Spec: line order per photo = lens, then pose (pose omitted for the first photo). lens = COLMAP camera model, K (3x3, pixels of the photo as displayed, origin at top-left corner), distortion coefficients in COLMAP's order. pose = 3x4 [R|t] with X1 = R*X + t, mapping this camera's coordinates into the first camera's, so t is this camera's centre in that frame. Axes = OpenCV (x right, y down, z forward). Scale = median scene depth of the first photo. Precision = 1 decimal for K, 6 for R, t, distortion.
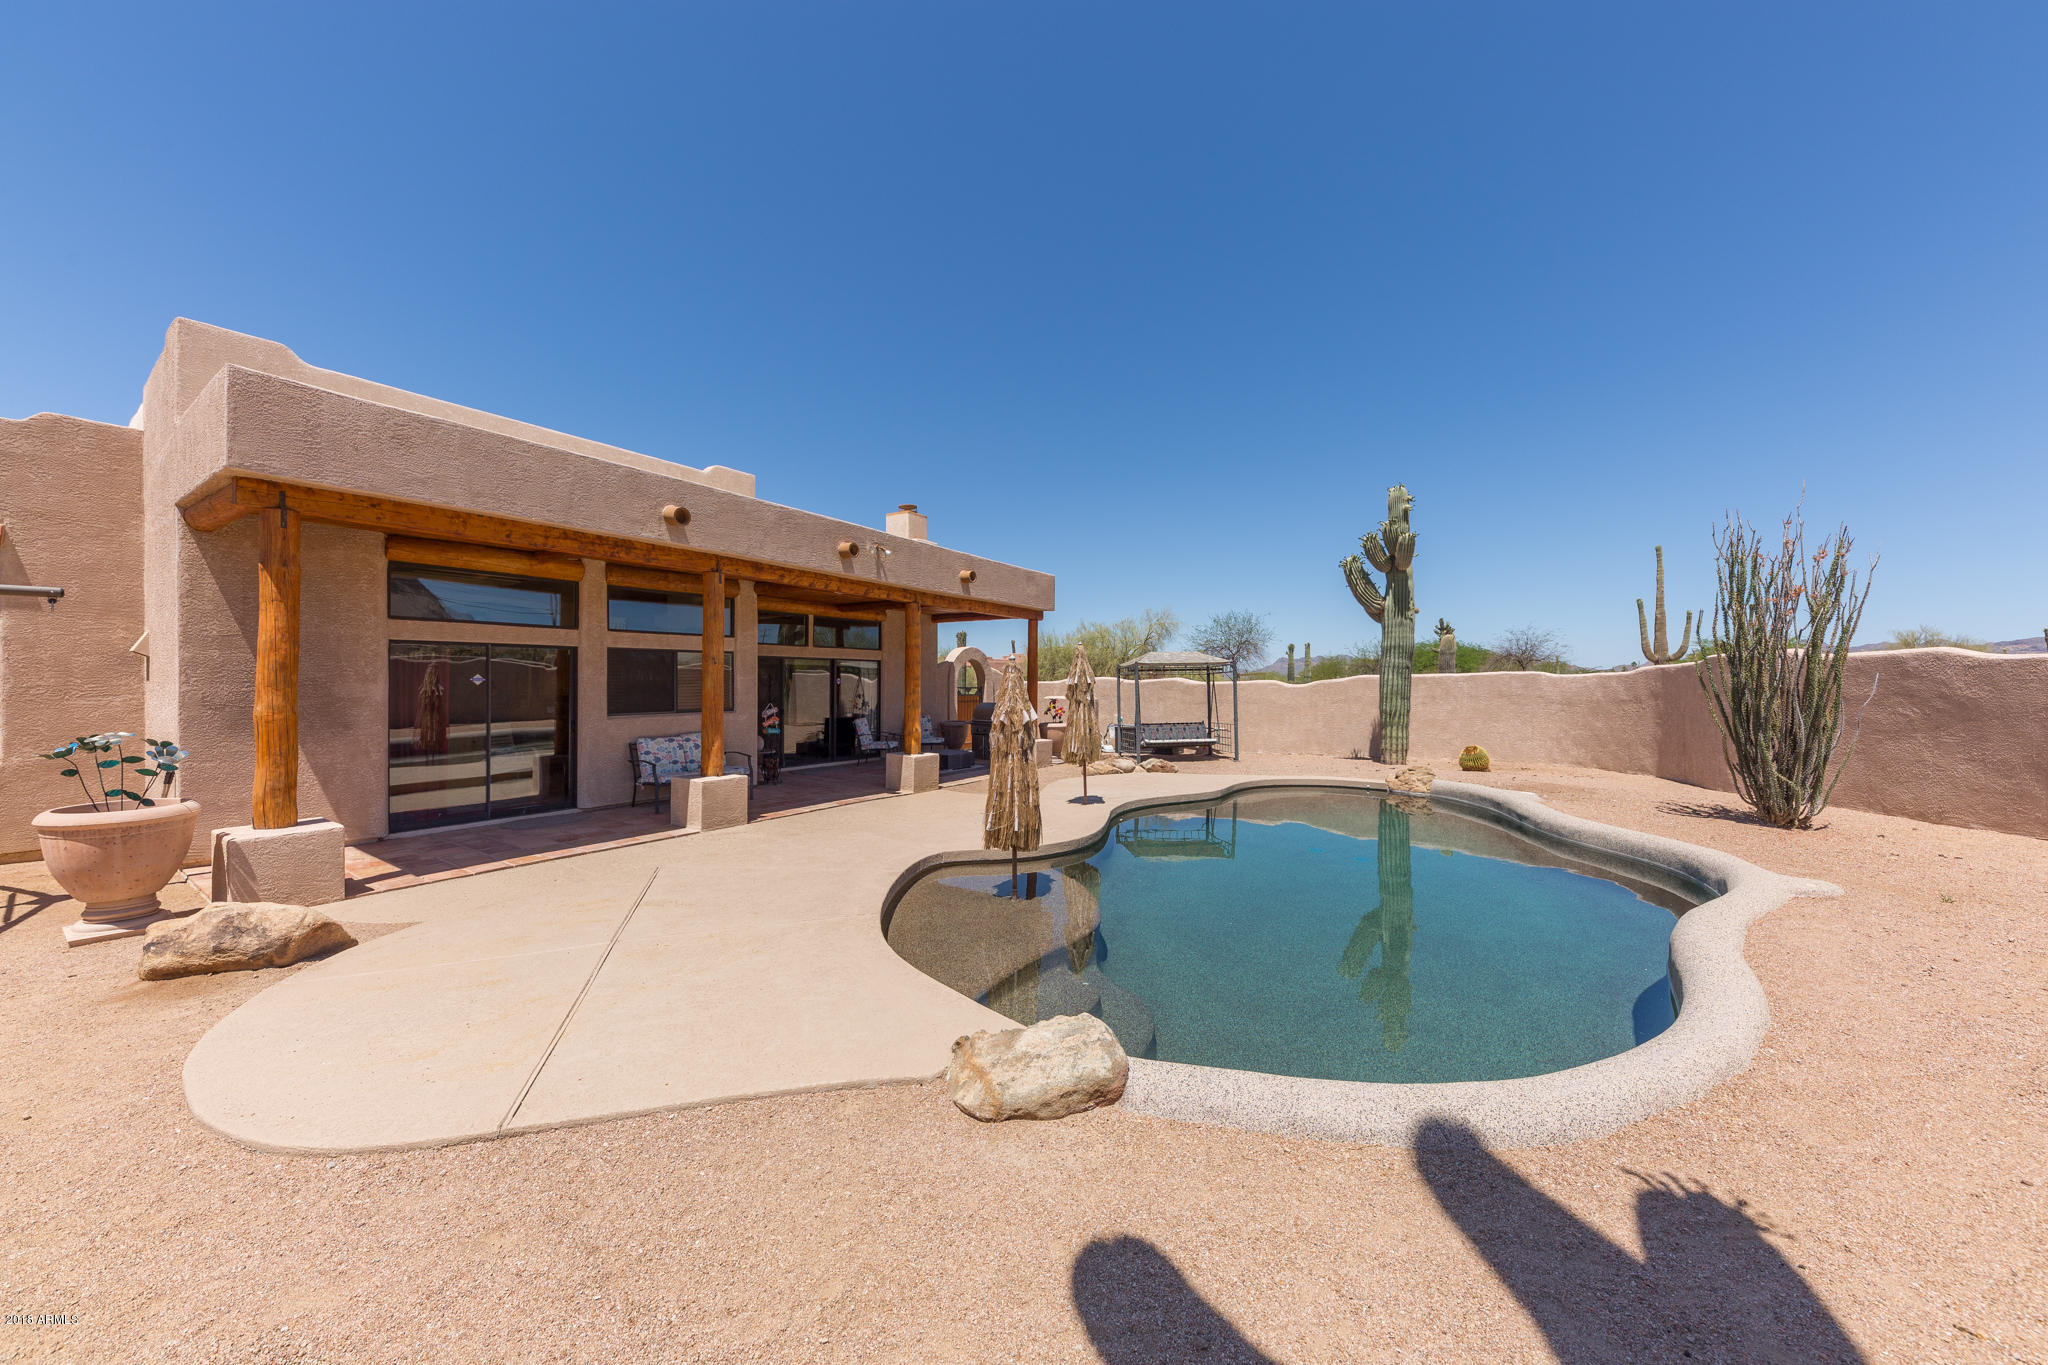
lens RADIAL K [[707.6, 0, 1022.0], [0, 707.6, 684.9], [0, 0, 1]] dist [0.010562, -0.003458]
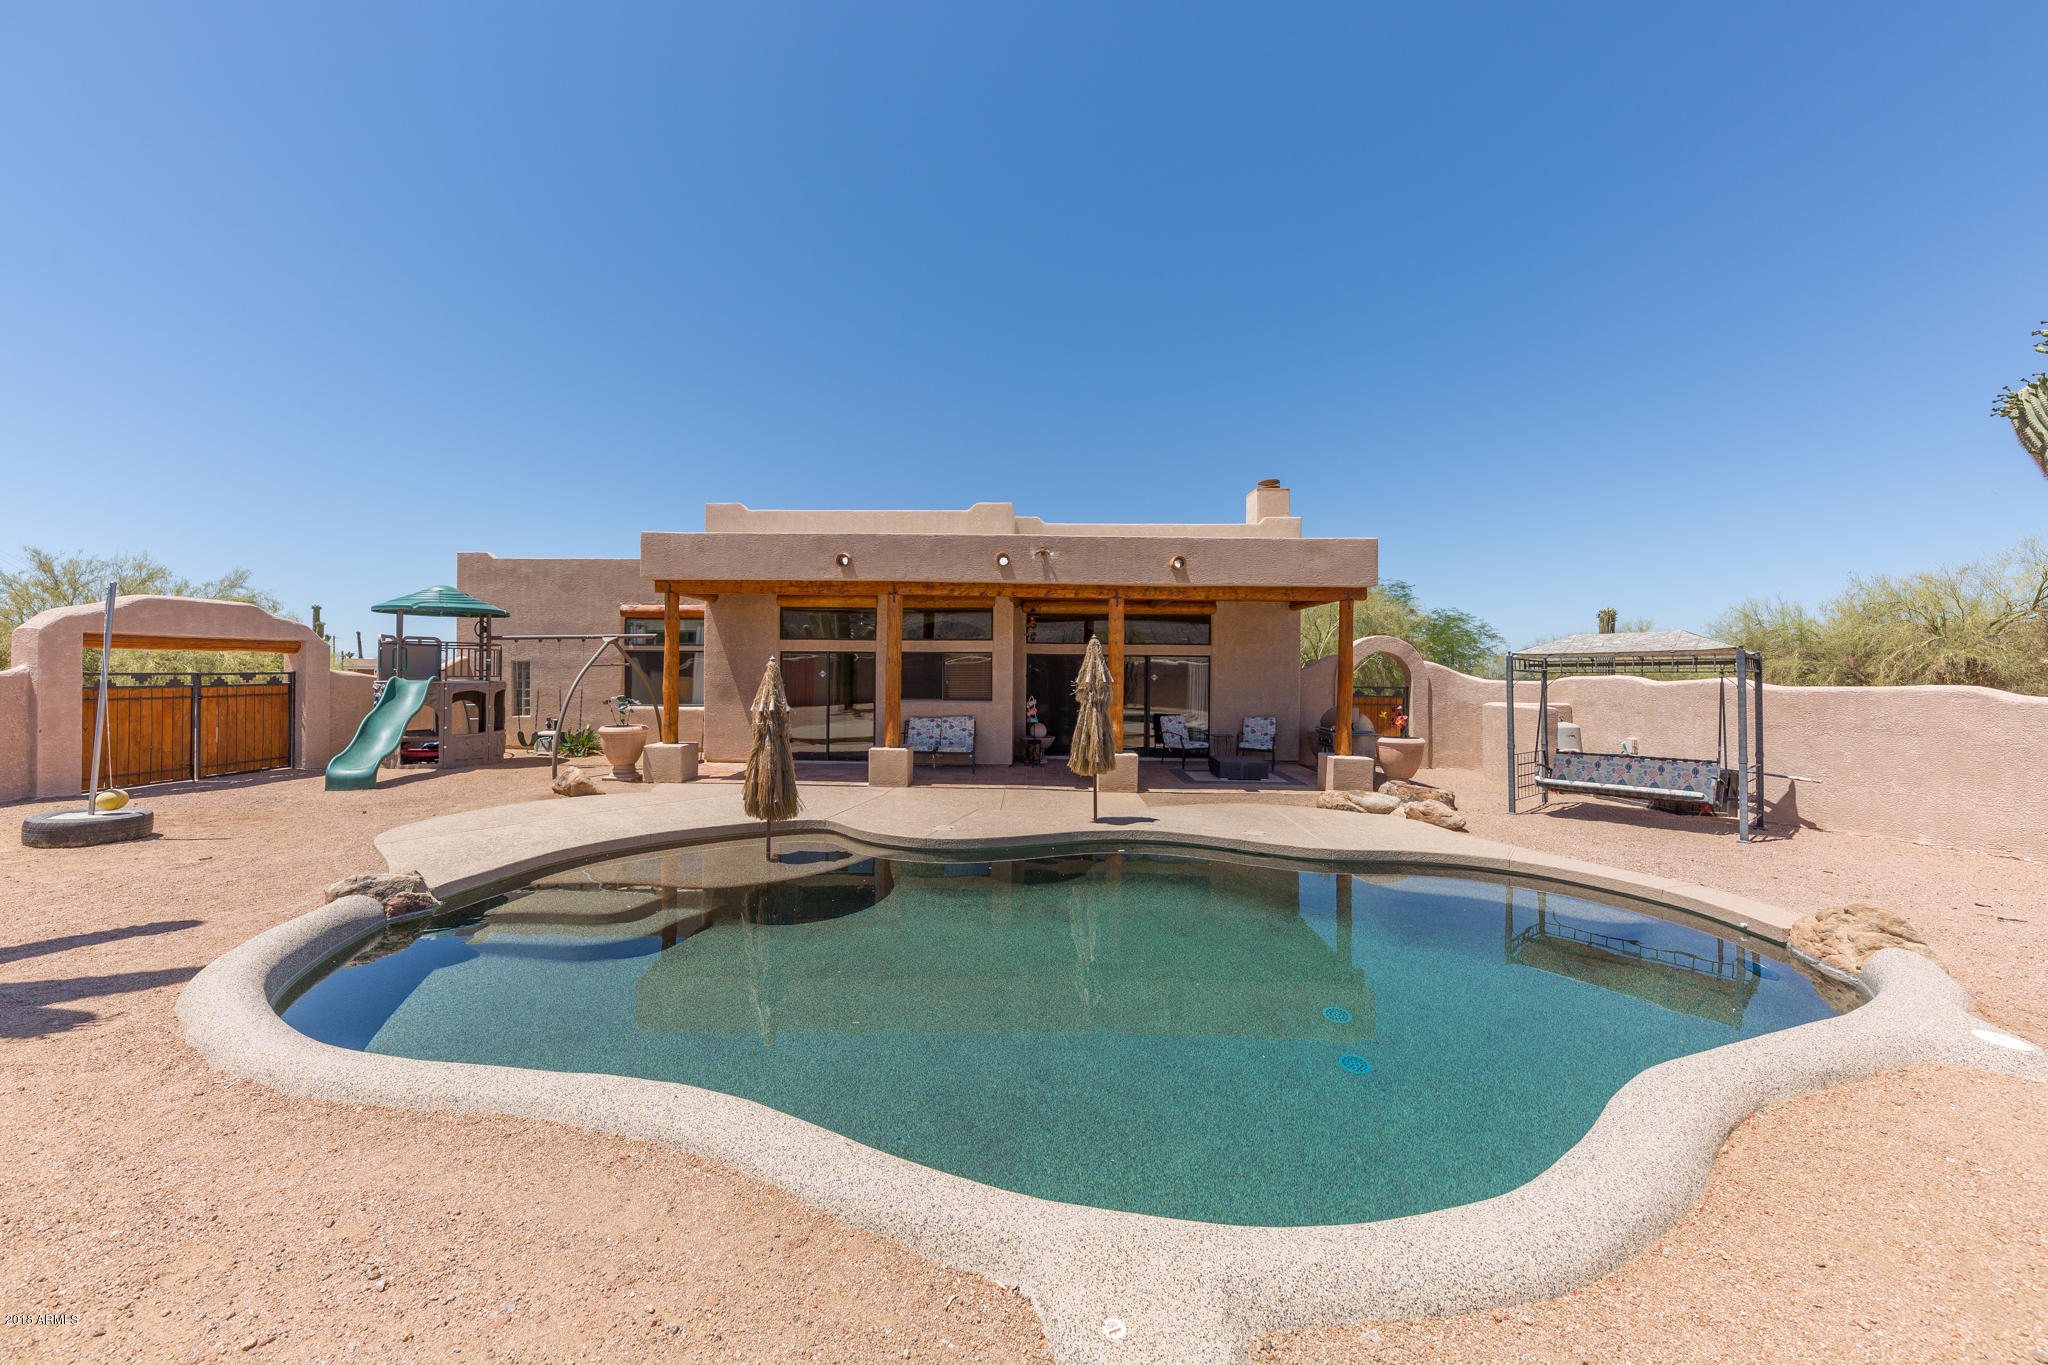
lens RADIAL K [[707.6, 0, 1006.6], [0, 707.6, 673.6], [0, 0, 1]] dist [0.010562, -0.003458]
pose [[0.523786, 0.005689, -0.851831, 0.695404], [-0.012798, 0.999917, -0.001191, -0.009511], [0.851754, 0.011525, 0.523816, 0.412462]]
